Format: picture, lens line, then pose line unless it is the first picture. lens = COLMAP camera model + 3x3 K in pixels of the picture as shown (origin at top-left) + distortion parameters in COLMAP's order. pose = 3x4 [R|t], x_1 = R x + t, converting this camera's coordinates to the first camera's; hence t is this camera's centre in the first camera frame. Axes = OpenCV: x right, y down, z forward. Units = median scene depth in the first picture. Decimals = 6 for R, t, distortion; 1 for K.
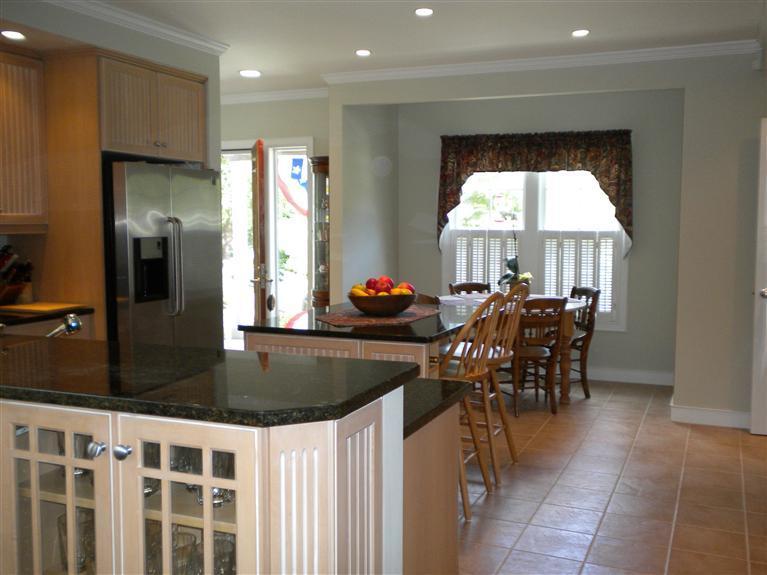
lens RADIAL K [[788.4, 0, 378.7], [0, 788.4, 285.9], [0, 0, 1]] dist [0.008533, 0.000000]
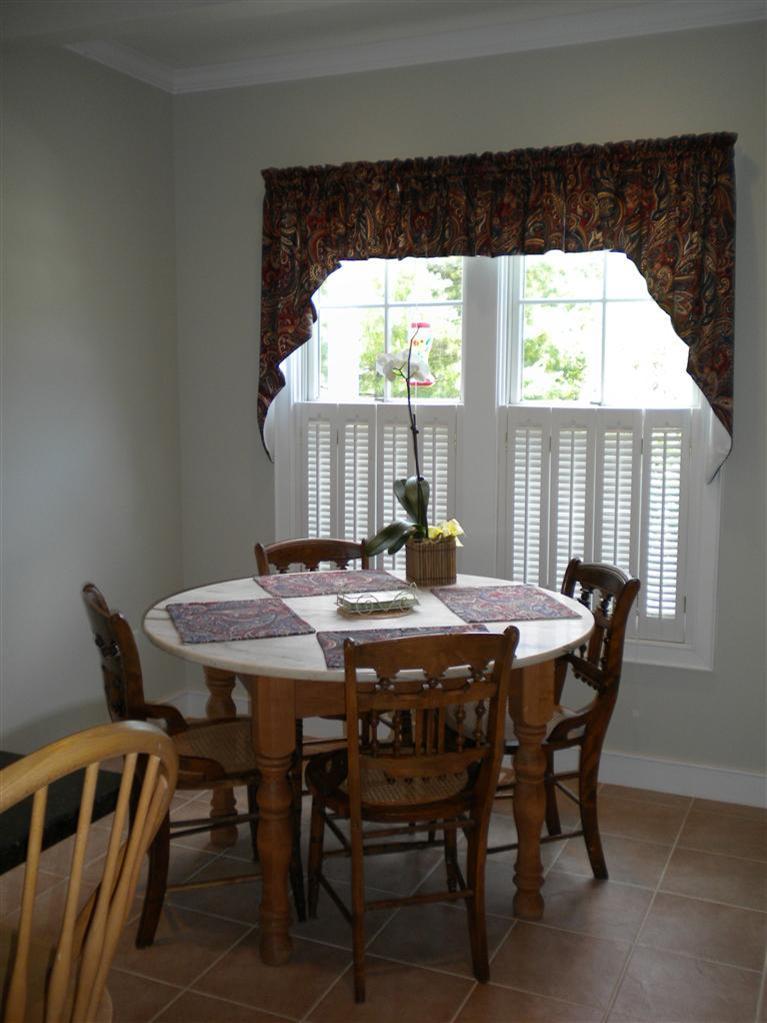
lens RADIAL K [[1051.6, 0, 390.1], [0, 1051.6, 513.3], [0, 0, 1]] dist [0.008533, 0.000000]
pose [[0.999947, 0.007299, -0.007300, 0.156424], [-0.007050, 0.999411, 0.033574, -0.035049], [0.007541, -0.033521, 0.999410, 0.479110]]
